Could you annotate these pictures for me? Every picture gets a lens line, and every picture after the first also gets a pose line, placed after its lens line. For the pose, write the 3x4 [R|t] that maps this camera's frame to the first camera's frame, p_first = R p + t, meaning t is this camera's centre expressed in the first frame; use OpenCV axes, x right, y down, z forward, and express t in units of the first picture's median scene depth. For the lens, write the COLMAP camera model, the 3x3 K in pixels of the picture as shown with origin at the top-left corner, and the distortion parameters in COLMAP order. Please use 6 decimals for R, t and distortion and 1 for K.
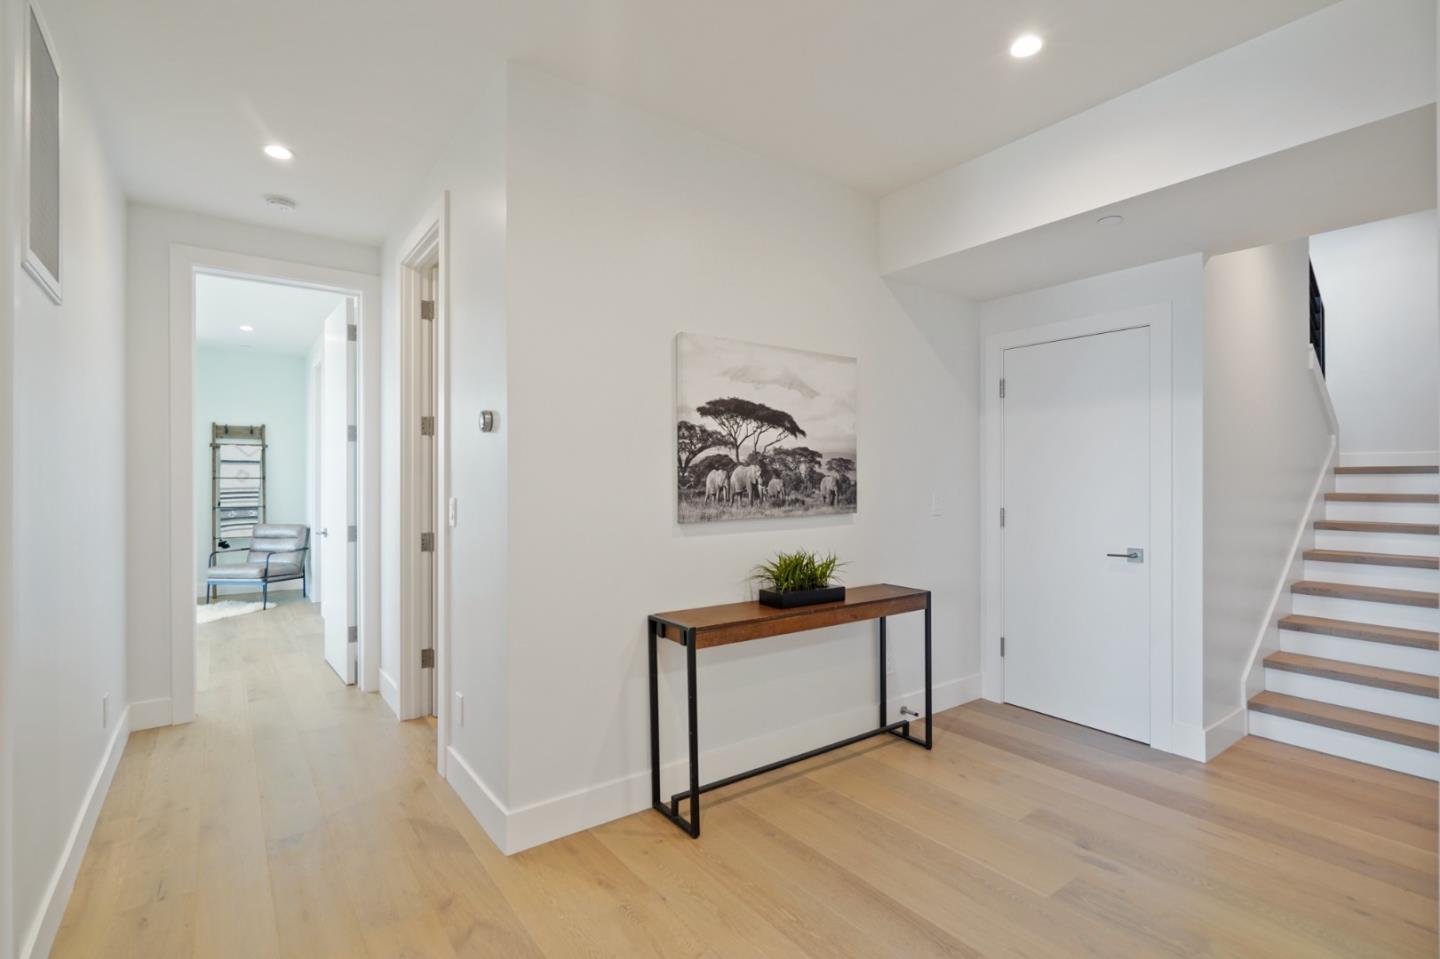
lens RADIAL K [[665.0, 0, 715.6], [0, 665.0, 478.4], [0, 0, 1]] dist [0.002114, 0.000269]
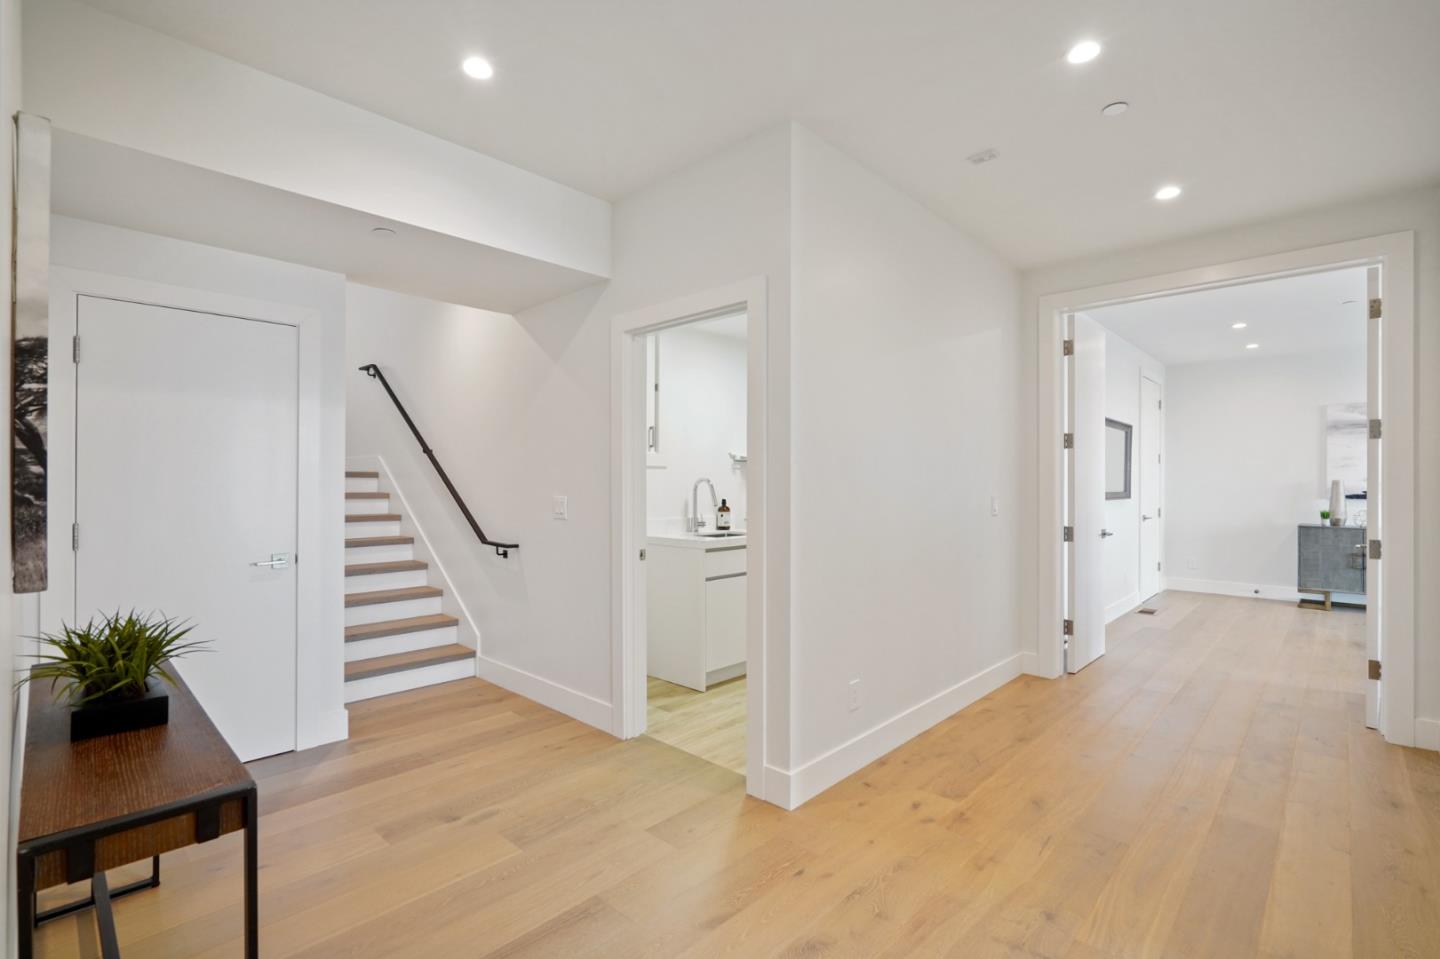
lens RADIAL K [[665.0, 0, 716.0], [0, 665.0, 480.1], [0, 0, 1]] dist [0.002114, 0.000269]
pose [[-0.162085, 0.001209, 0.986776, -0.529716], [-0.002249, 0.999996, -0.001594, -0.001196], [-0.986774, -0.002478, -0.162082, 0.675296]]
